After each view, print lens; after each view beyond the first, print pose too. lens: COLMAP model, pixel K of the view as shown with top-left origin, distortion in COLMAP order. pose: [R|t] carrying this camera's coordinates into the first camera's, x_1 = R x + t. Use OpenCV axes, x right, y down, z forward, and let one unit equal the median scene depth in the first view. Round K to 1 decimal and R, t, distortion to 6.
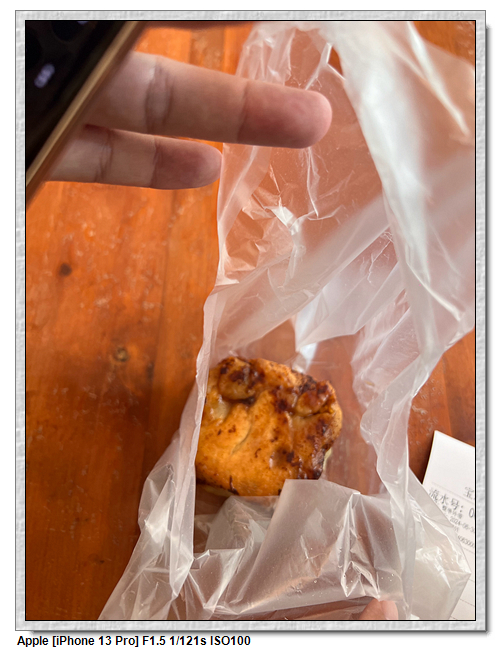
lens RADIAL K [[495.1, 0, 250.0], [0, 495.1, 325.0], [0, 0, 1]] dist [0.003404, -0.000109]
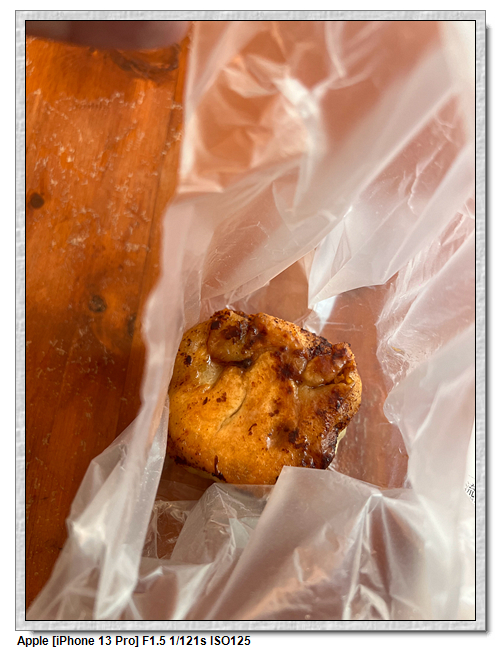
lens RADIAL K [[495.1, 0, 250.0], [0, 495.1, 325.0], [0, 0, 1]] dist [0.003404, -0.000109]
pose [[0.998511, 0.040688, -0.036322, 0.032169], [-0.038868, 0.998017, 0.049501, 0.051466], [0.038264, -0.048016, 0.998113, 0.210282]]
